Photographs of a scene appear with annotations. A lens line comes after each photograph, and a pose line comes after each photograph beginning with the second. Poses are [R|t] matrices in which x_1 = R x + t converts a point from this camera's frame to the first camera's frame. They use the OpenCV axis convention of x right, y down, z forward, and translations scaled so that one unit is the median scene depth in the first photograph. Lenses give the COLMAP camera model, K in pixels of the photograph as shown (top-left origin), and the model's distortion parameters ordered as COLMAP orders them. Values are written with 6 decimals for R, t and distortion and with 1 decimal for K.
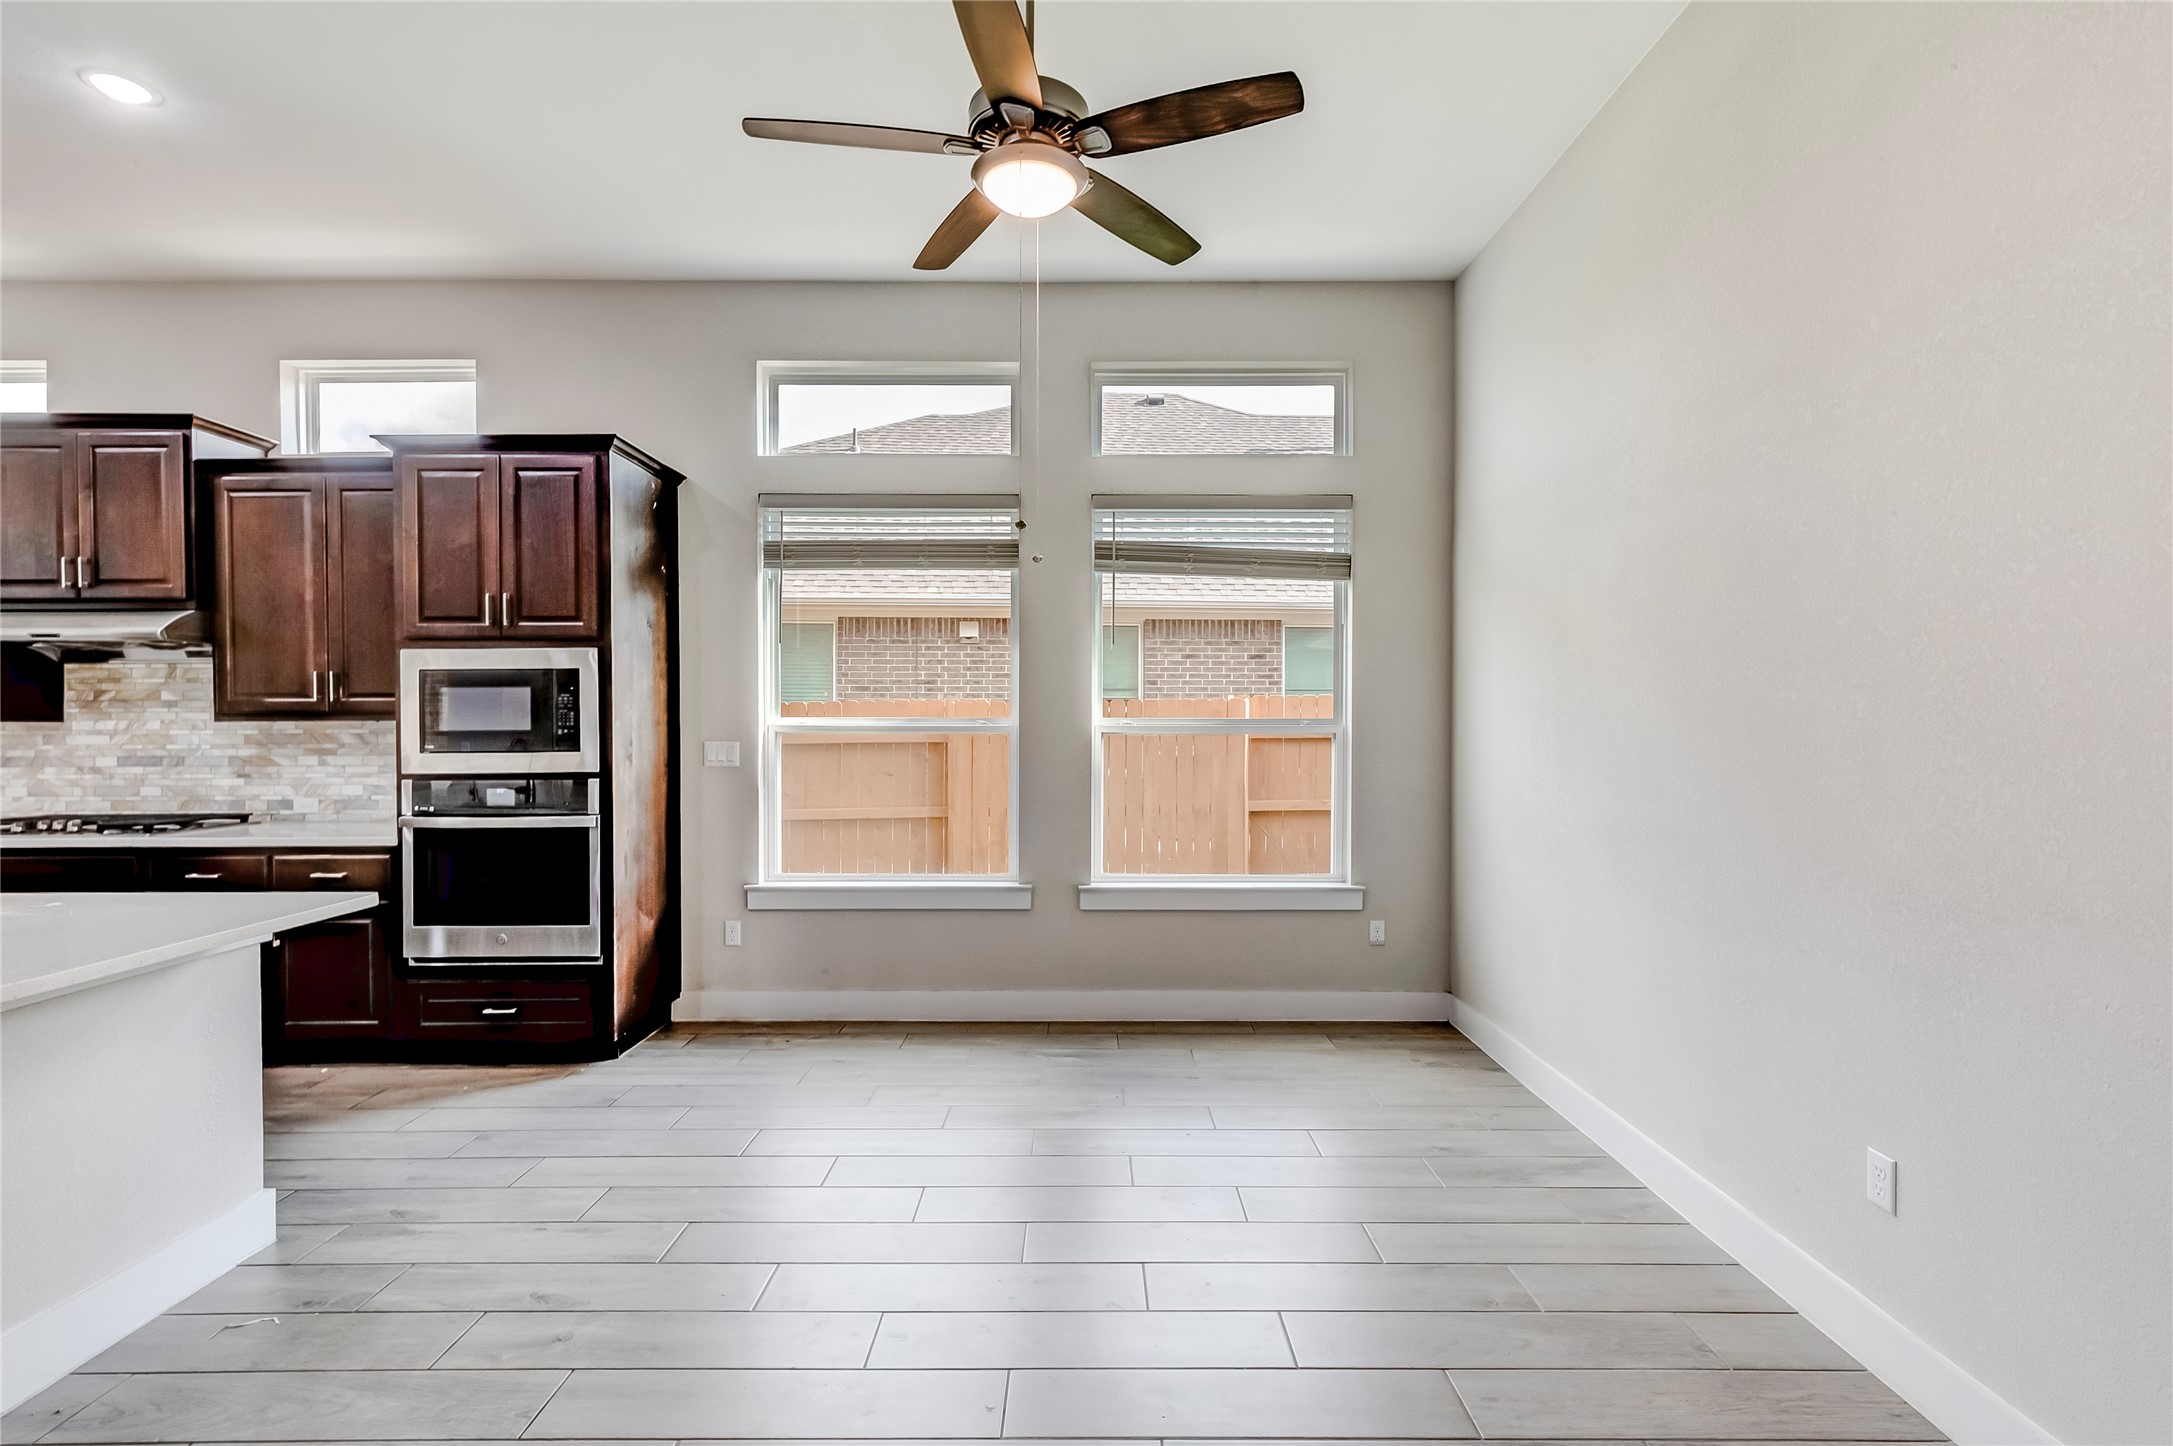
lens RADIAL K [[980.8, 0, 1086.8], [0, 980.8, 733.1], [0, 0, 1]] dist [0.002153, -0.000321]
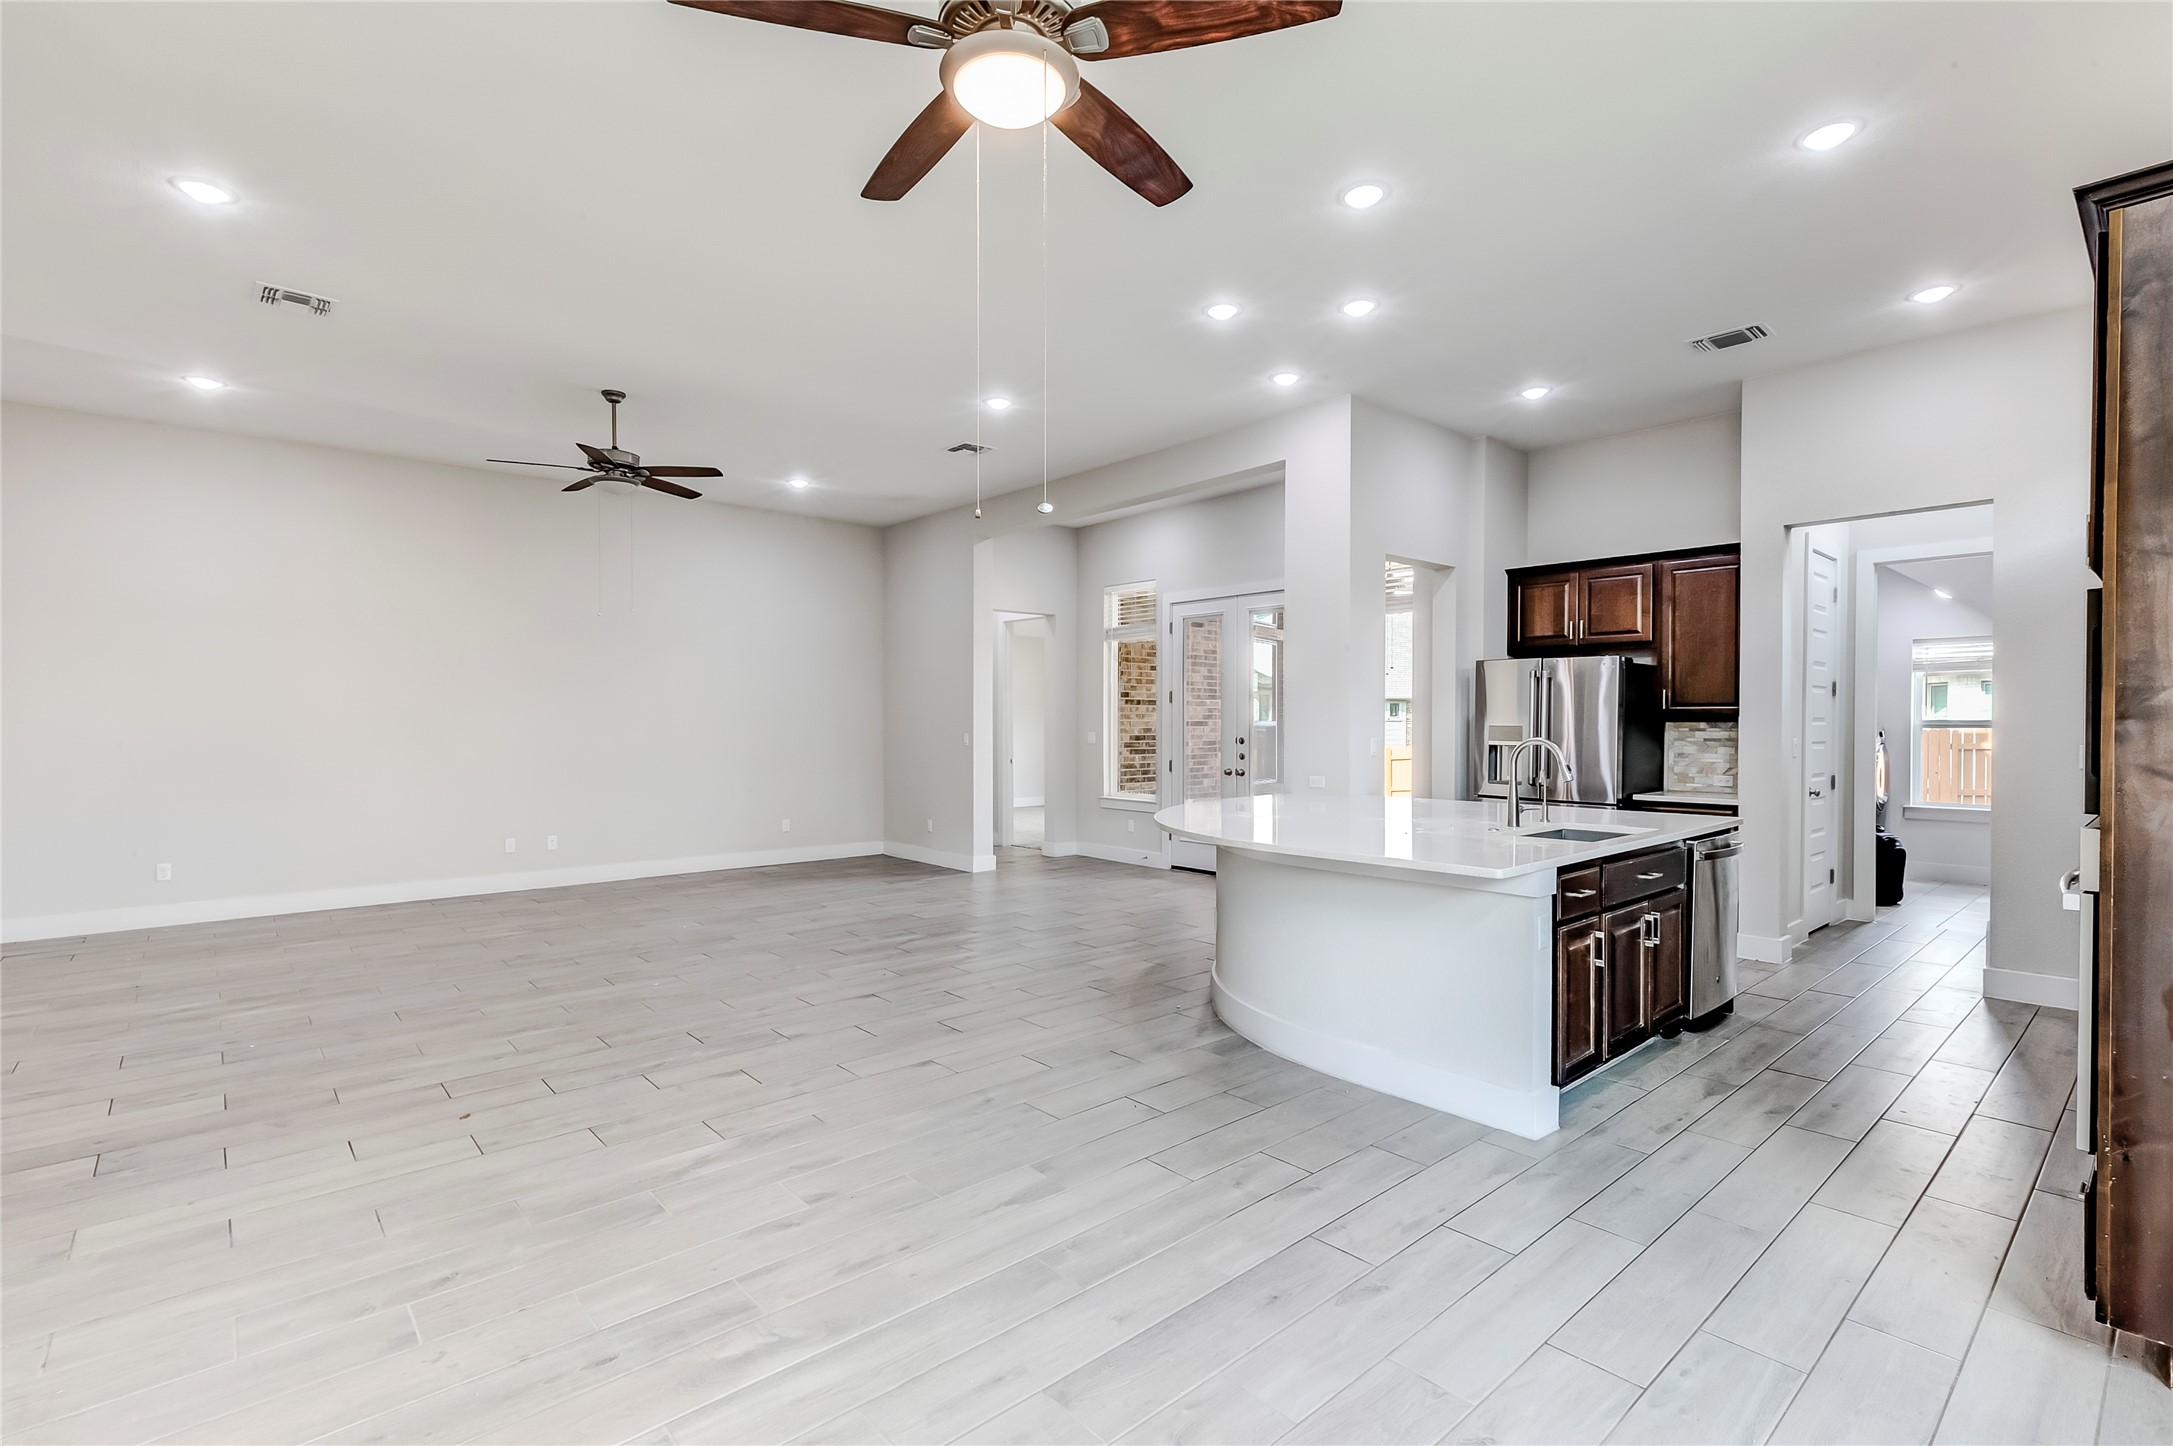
lens RADIAL K [[980.8, 0, 1082.3], [0, 980.8, 722.4], [0, 0, 1]] dist [0.002153, -0.000321]
pose [[-0.754878, 0.000509, -0.655865, 0.251380], [-0.006833, 0.999939, 0.008640, -0.011024], [0.655830, 0.011004, -0.754829, 0.939470]]
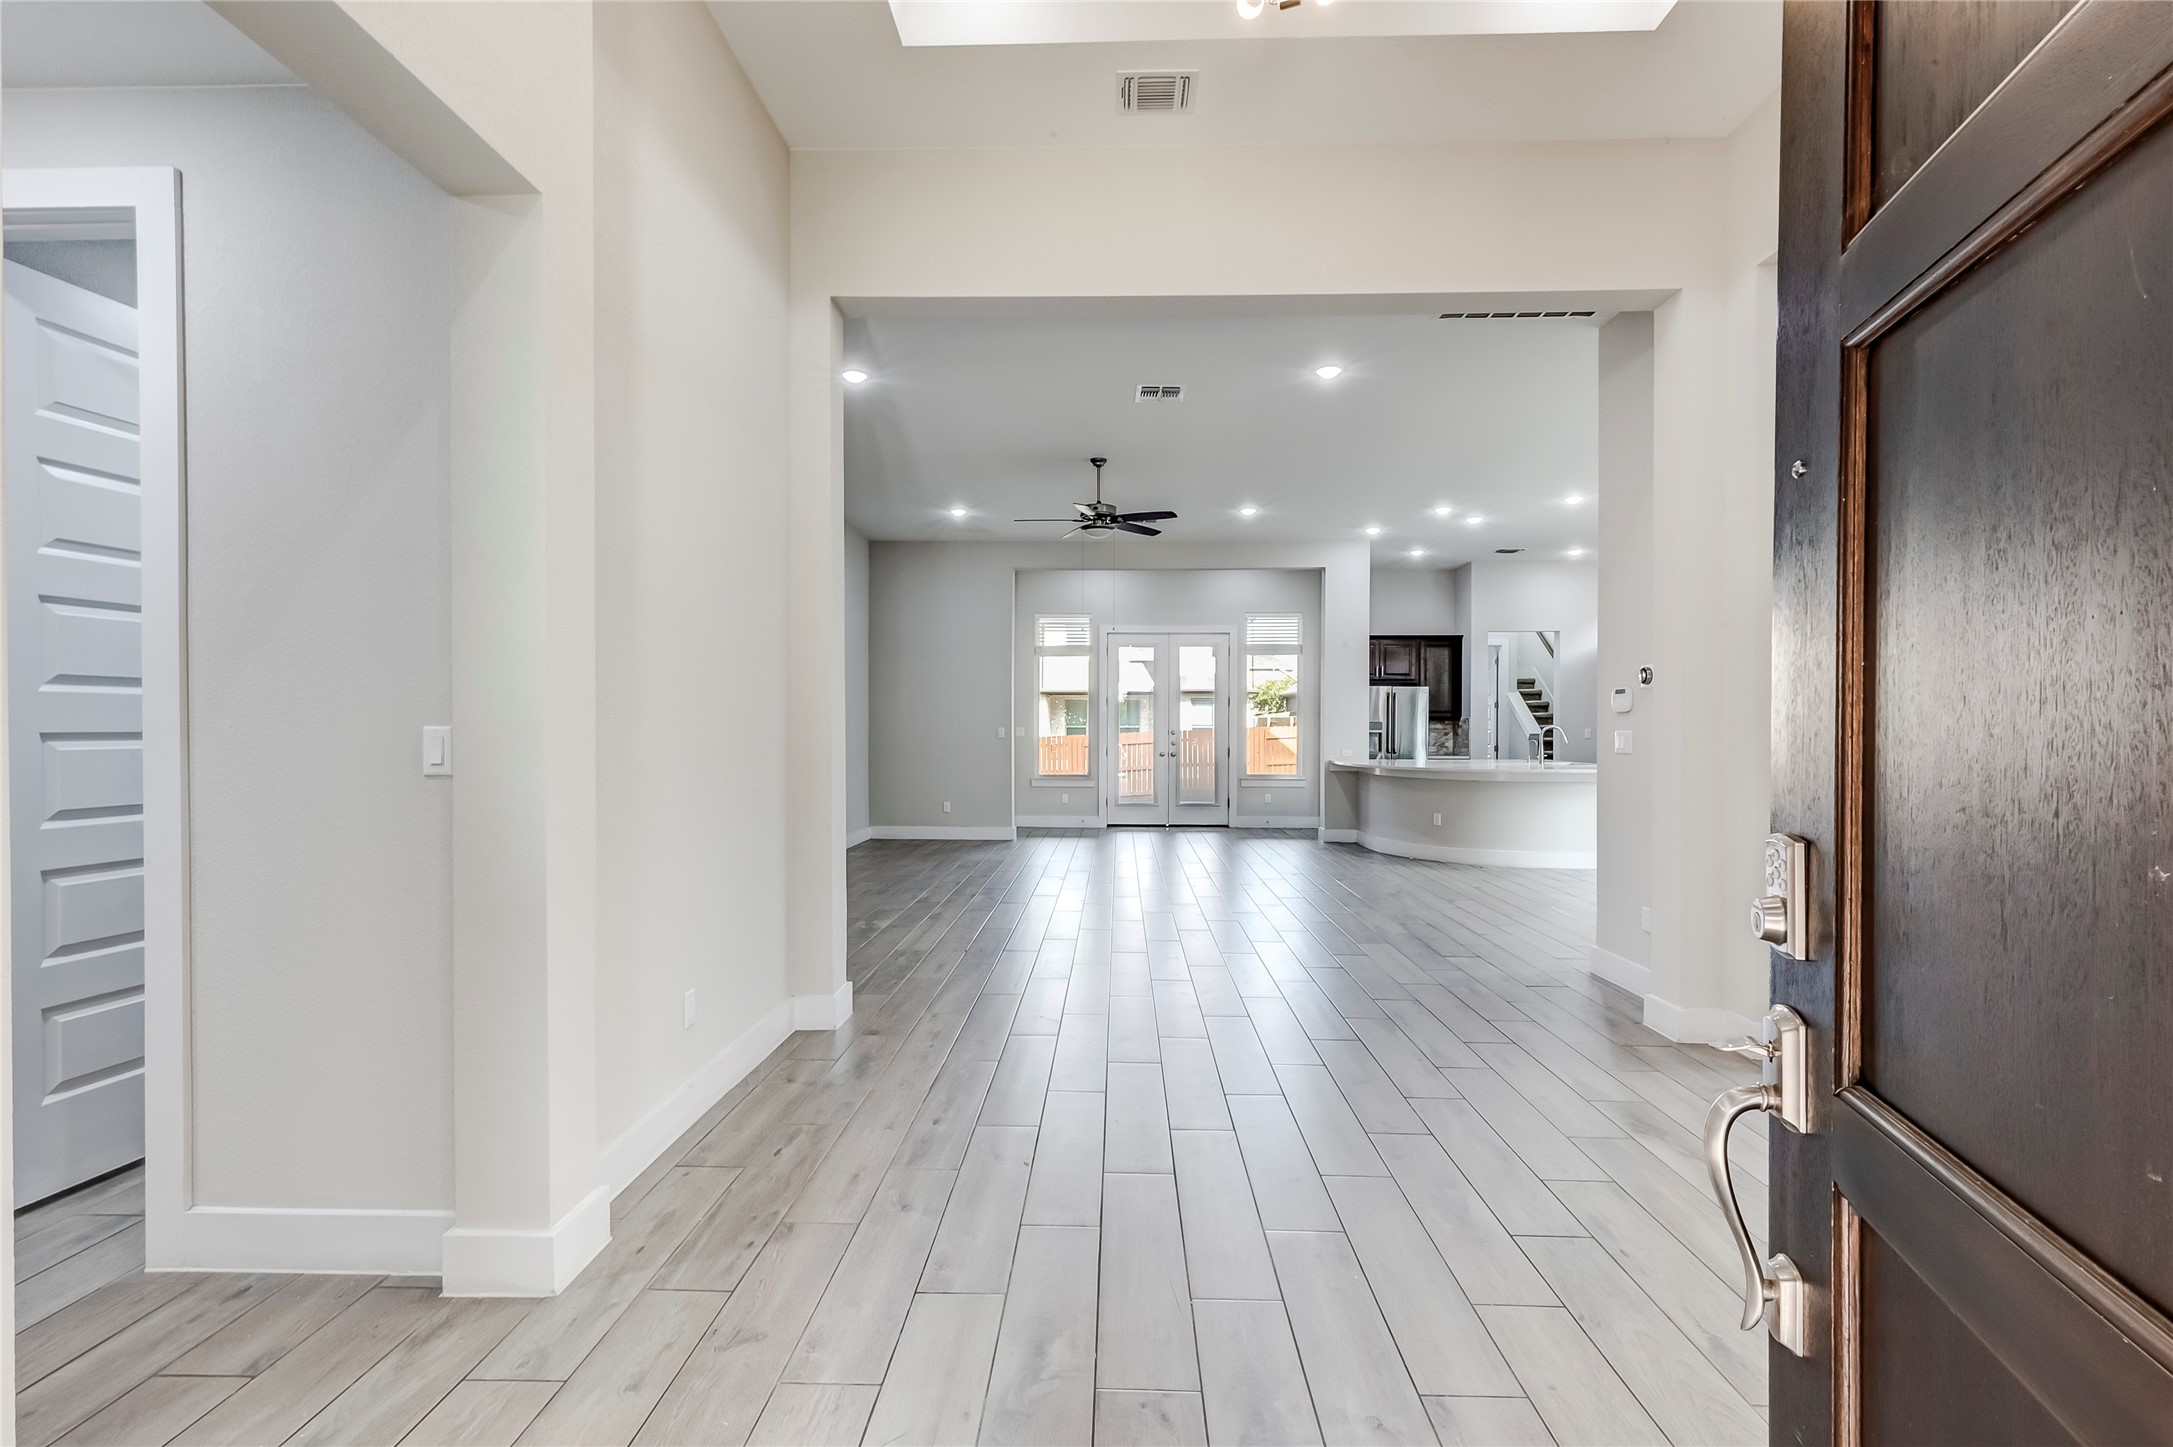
lens RADIAL K [[980.8, 0, 1090.3], [0, 980.8, 737.6], [0, 0, 1]] dist [0.002153, -0.000321]
pose [[-0.035339, 0.012704, -0.999295, 1.633472], [-0.014547, 0.999807, 0.013225, 0.022900], [0.999270, 0.015004, -0.035147, -0.522355]]
